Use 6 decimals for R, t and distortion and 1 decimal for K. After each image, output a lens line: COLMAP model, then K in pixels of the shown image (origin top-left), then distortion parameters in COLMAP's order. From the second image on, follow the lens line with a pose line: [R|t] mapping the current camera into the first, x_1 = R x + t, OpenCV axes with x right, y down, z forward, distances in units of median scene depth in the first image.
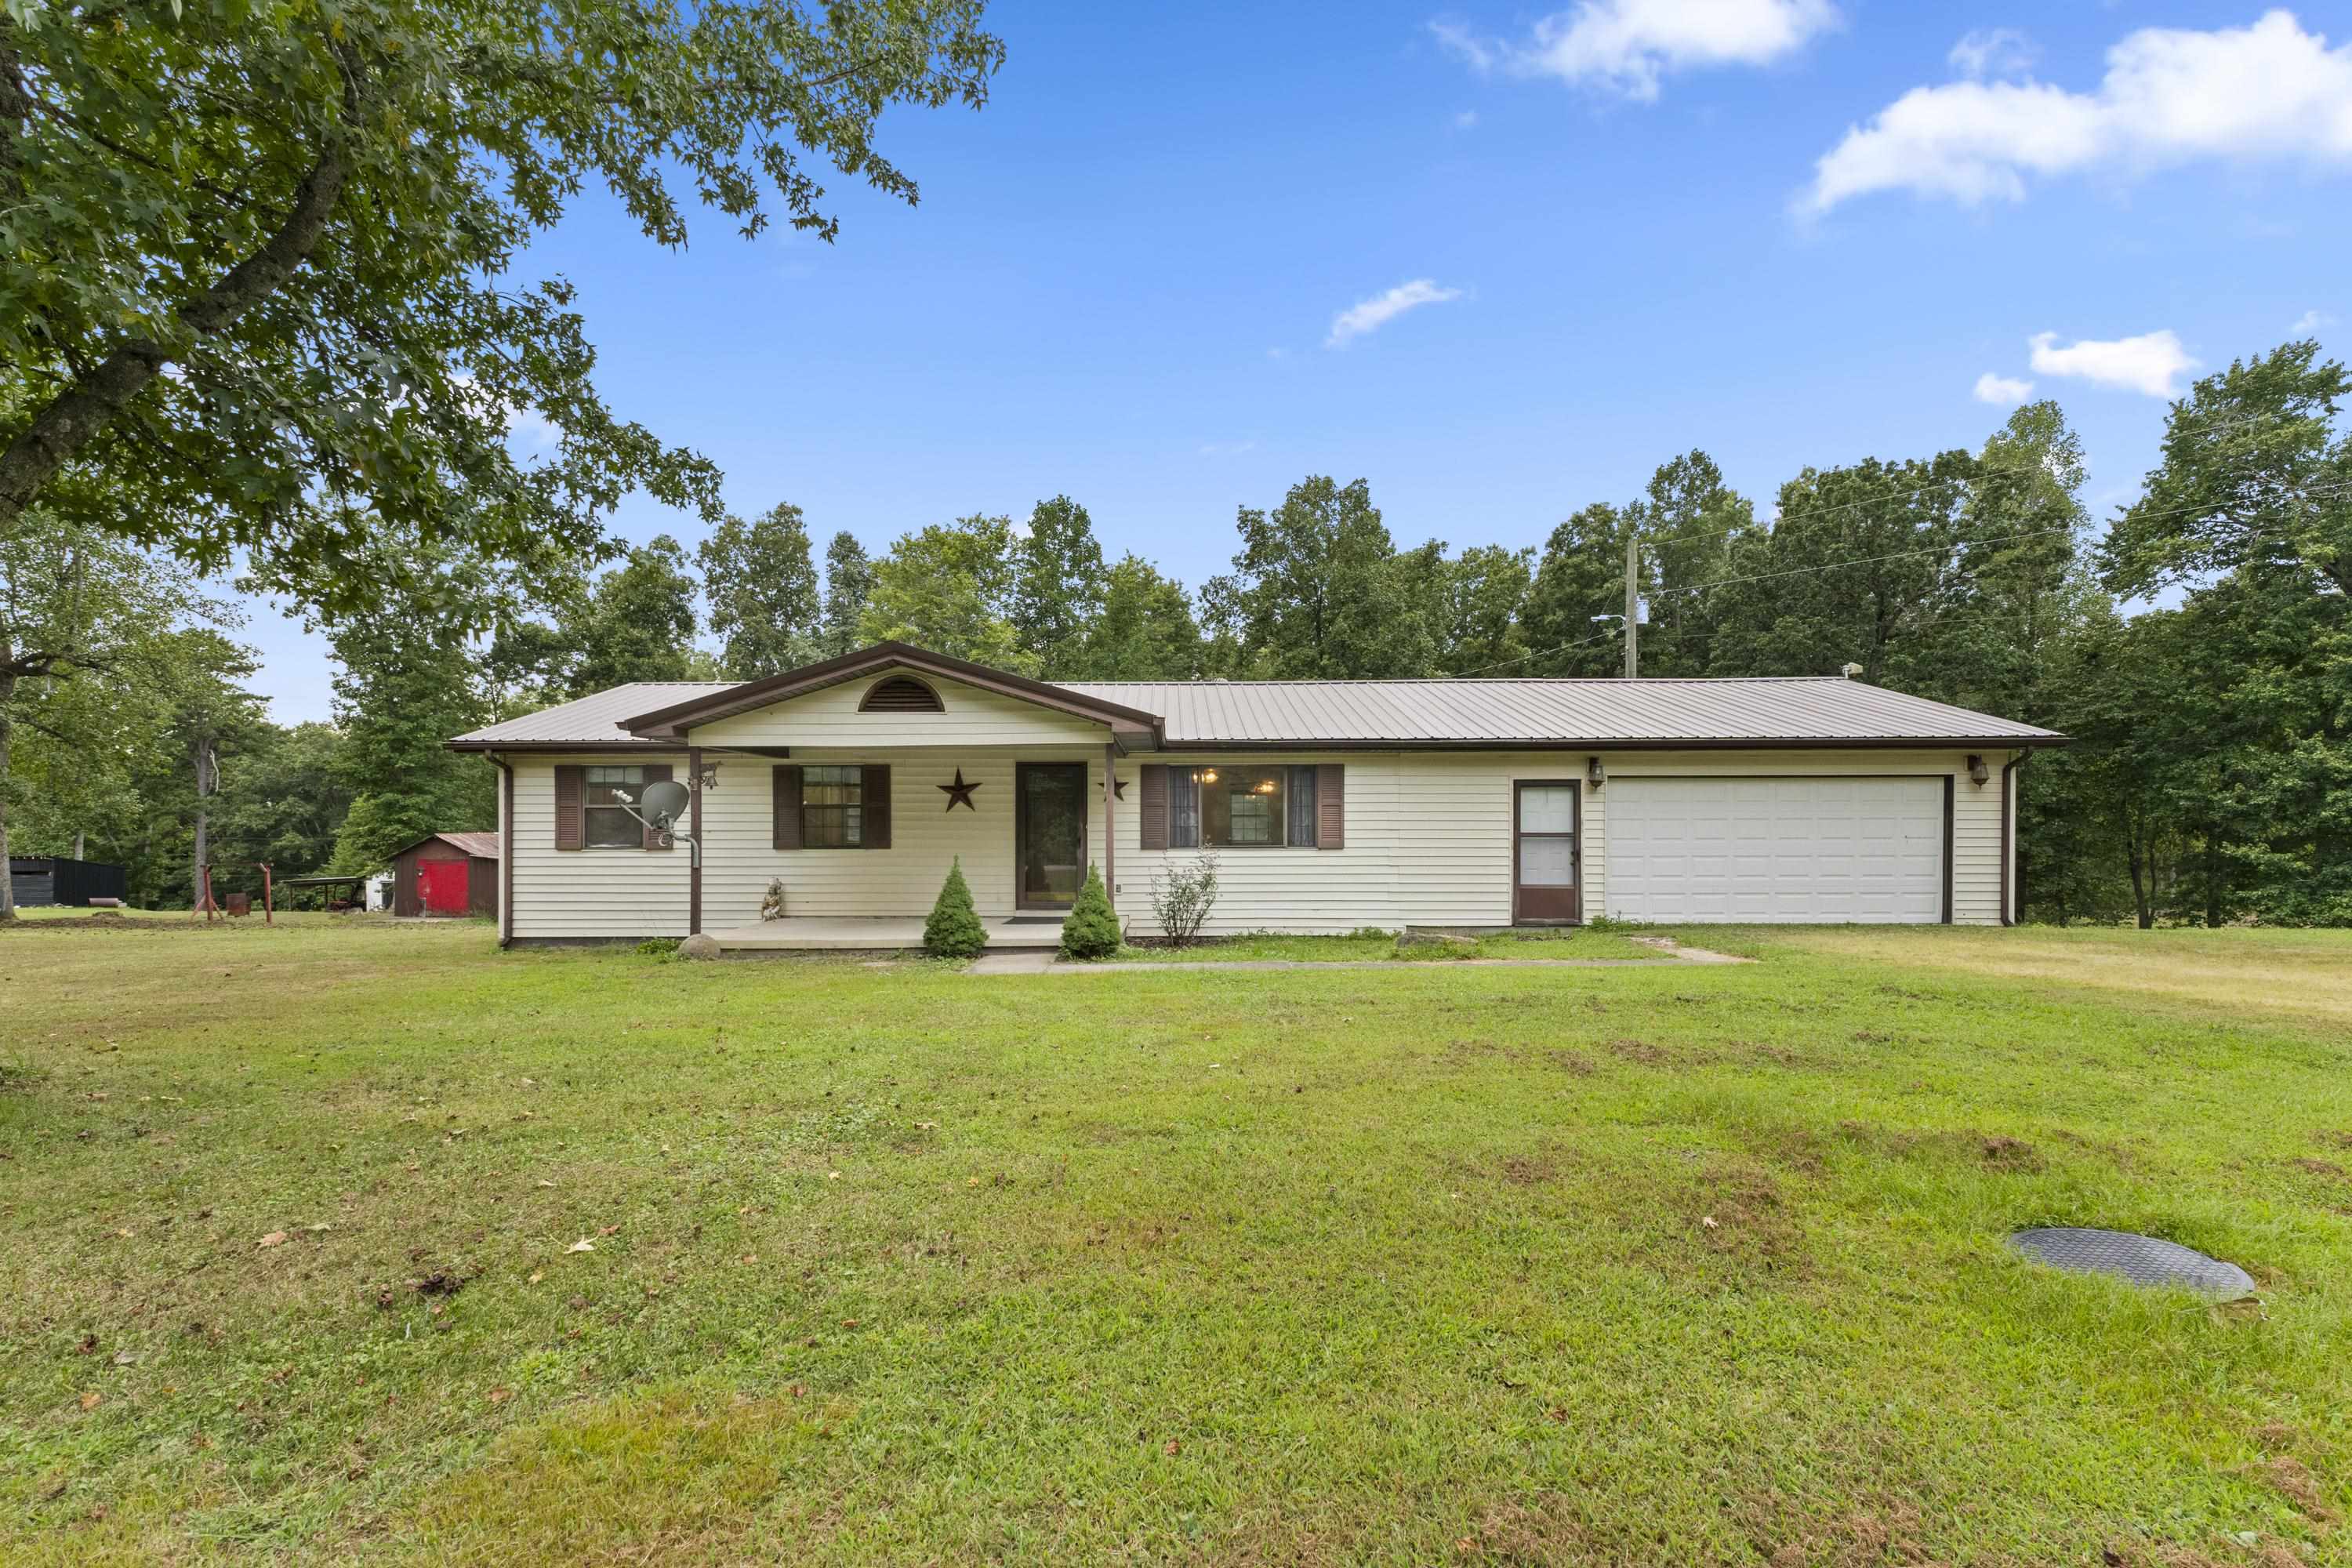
lens RADIAL K [[1031.3, 0, 1178.8], [0, 1031.3, 816.1], [0, 0, 1]] dist [0.000622, 0.000235]
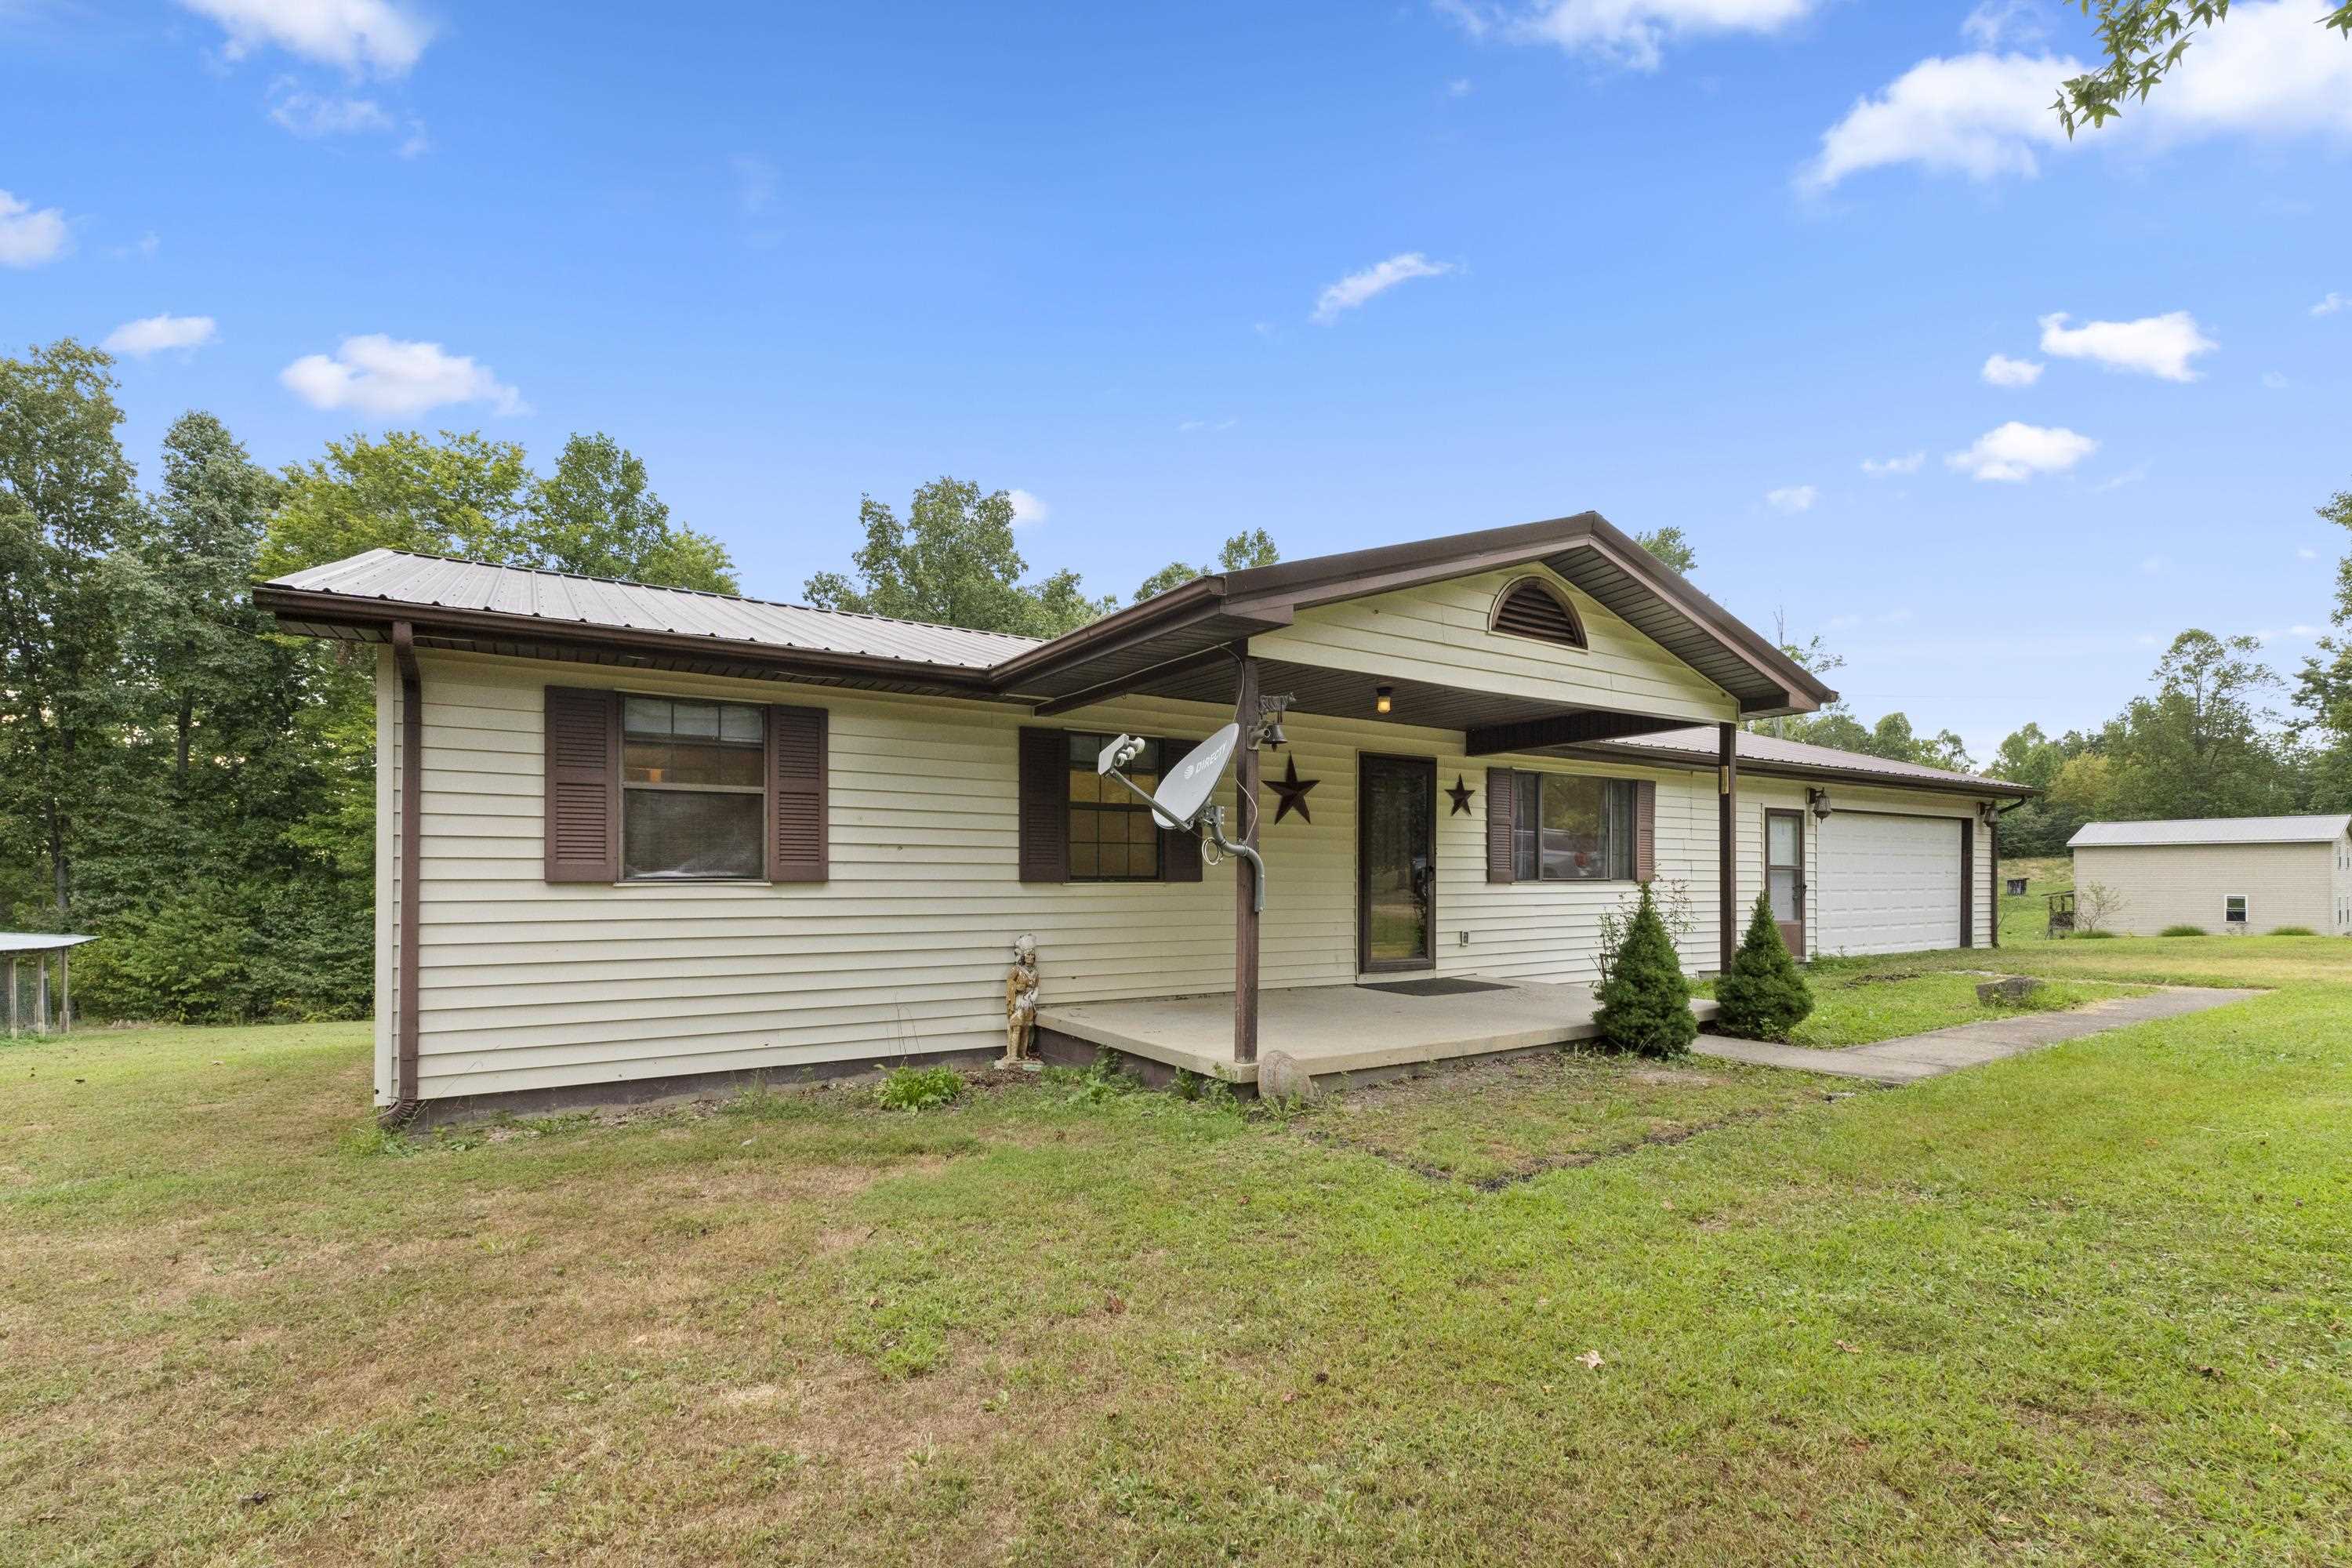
lens RADIAL K [[1031.0, 0, 1180.8], [0, 1031.0, 869.1], [0, 0, 1]] dist [0.002369, -0.000814]
pose [[0.843750, 0.007578, 0.536682, -0.610637], [-0.008215, 0.999966, -0.001205, 0.024983], [-0.536673, -0.003392, 0.843784, 0.500116]]
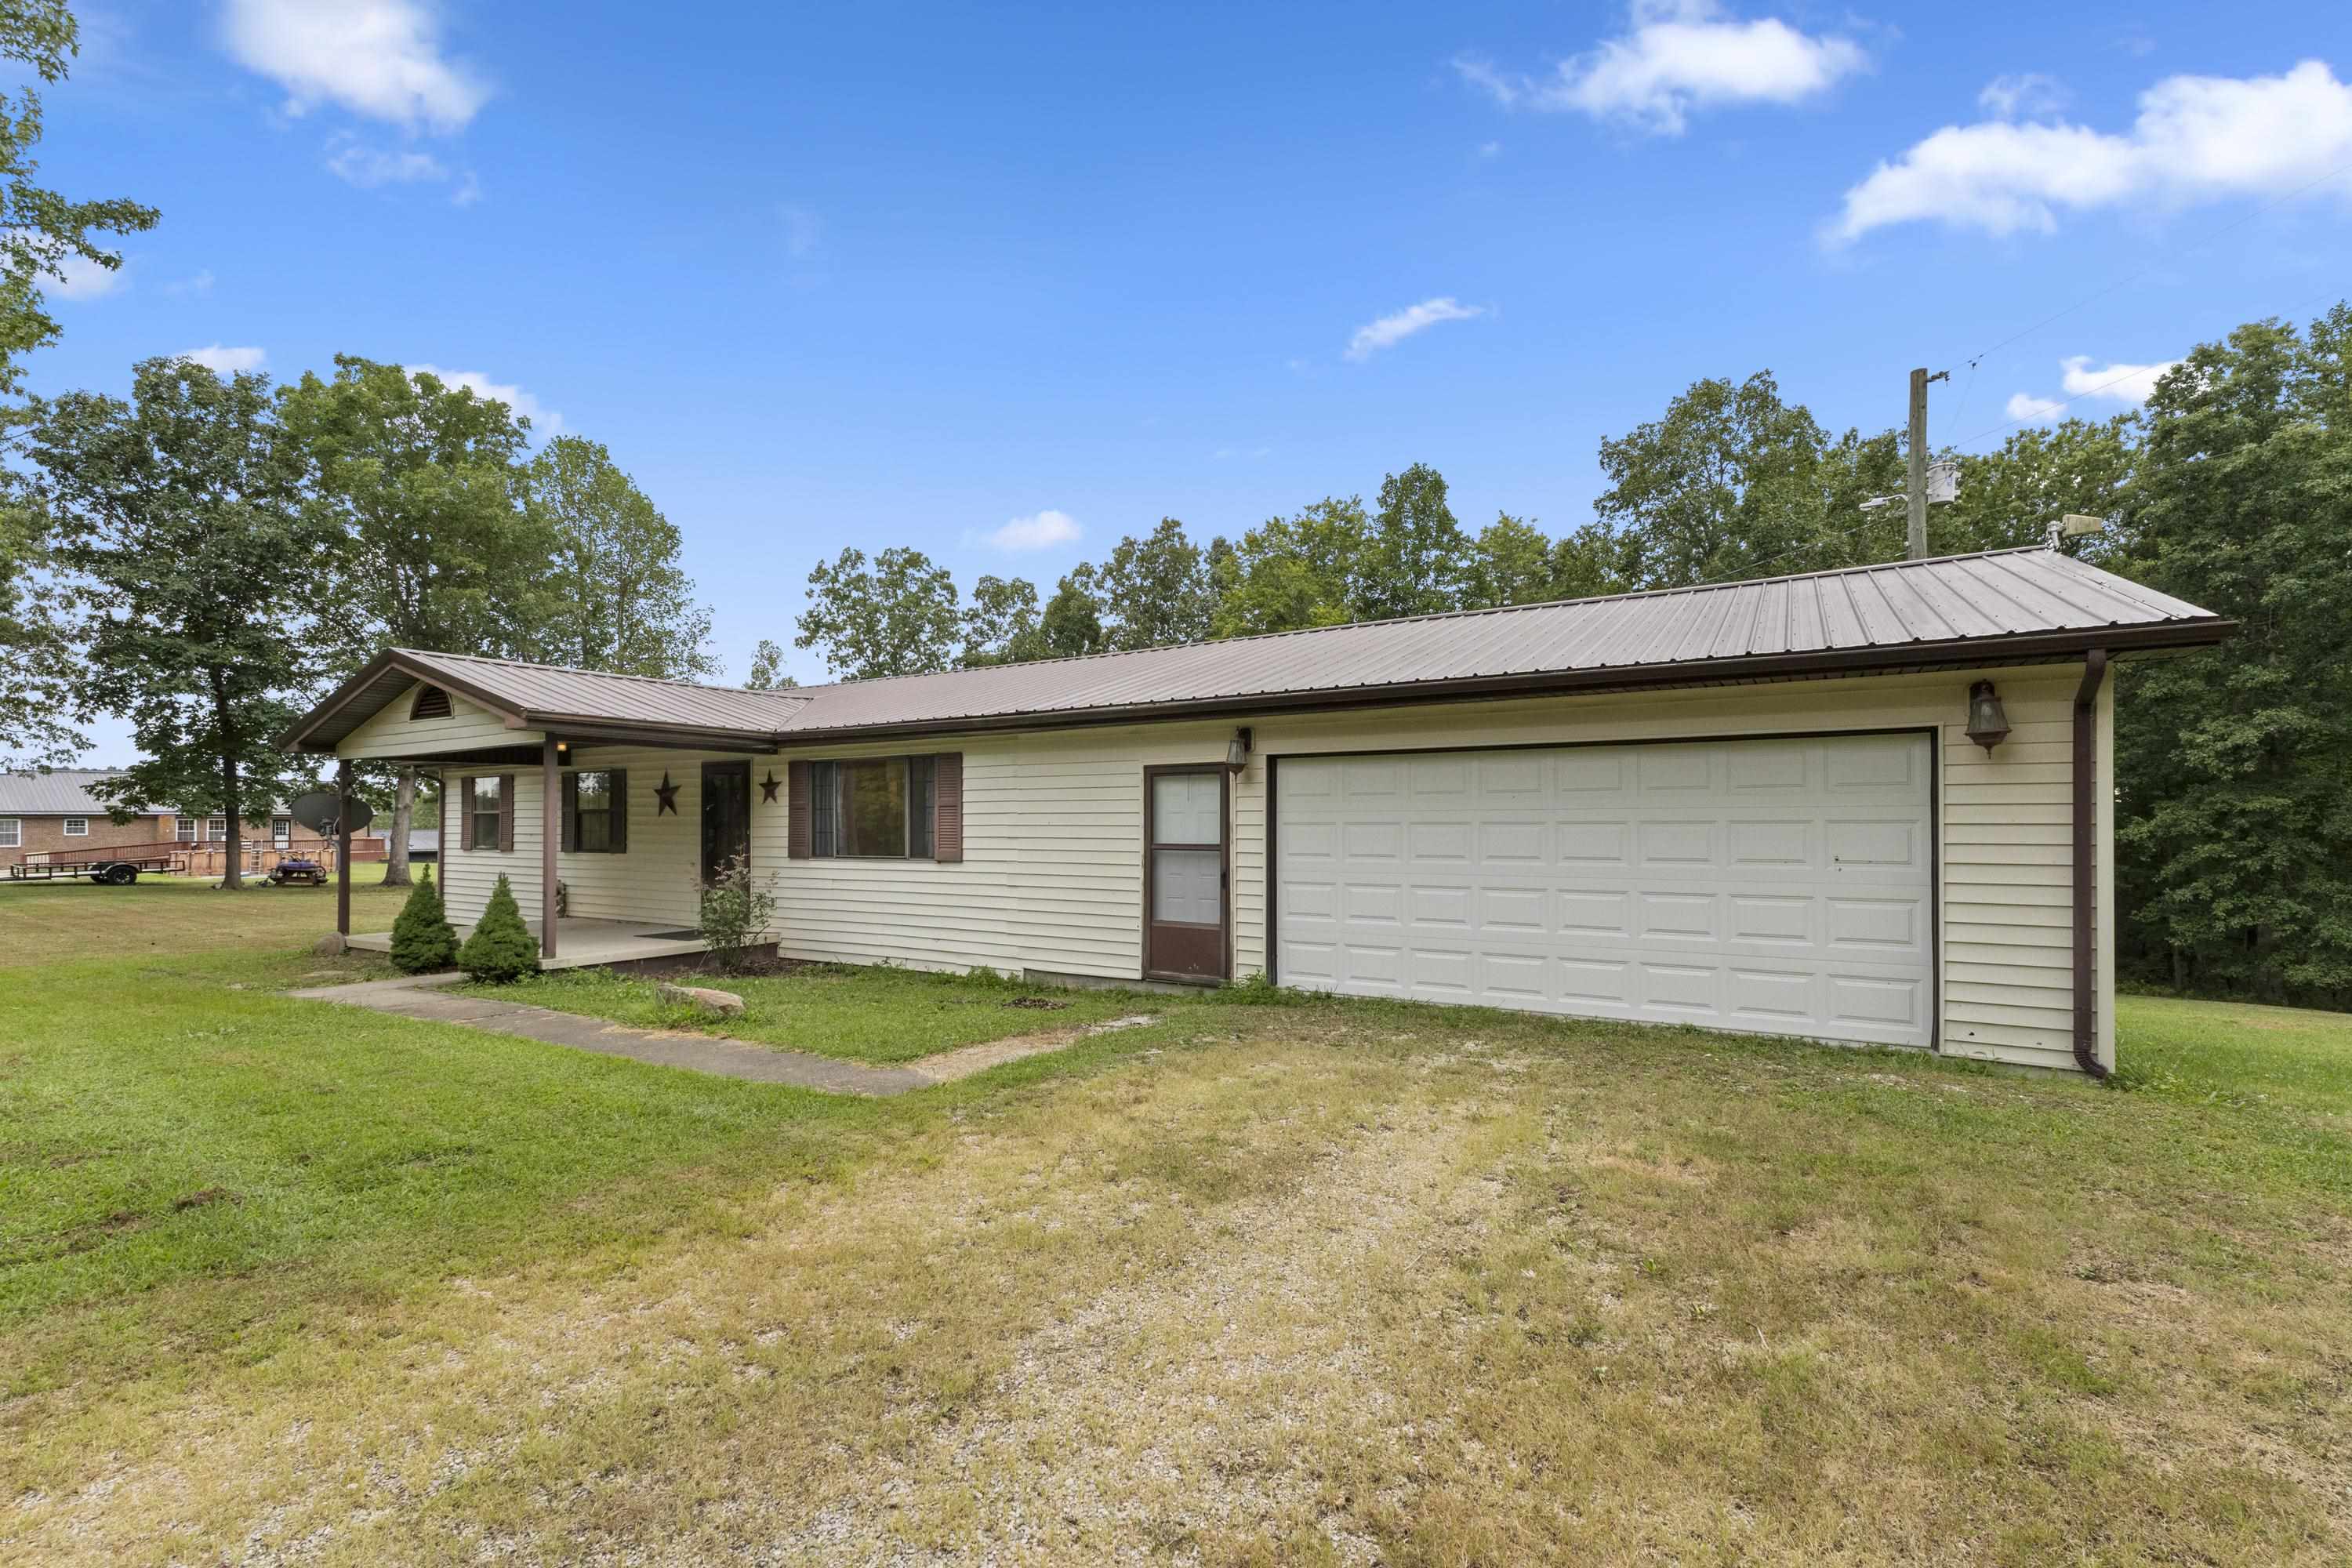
lens RADIAL K [[1038.6, 0, 1176.0], [0, 1038.6, 784.0], [0, 0, 1]] dist [0.001446, 0.000321]
pose [[0.851052, -0.020111, -0.524696, 0.702302], [0.005560, 0.999555, -0.029293, -0.003014], [0.525052, 0.022012, 0.850785, 0.423037]]
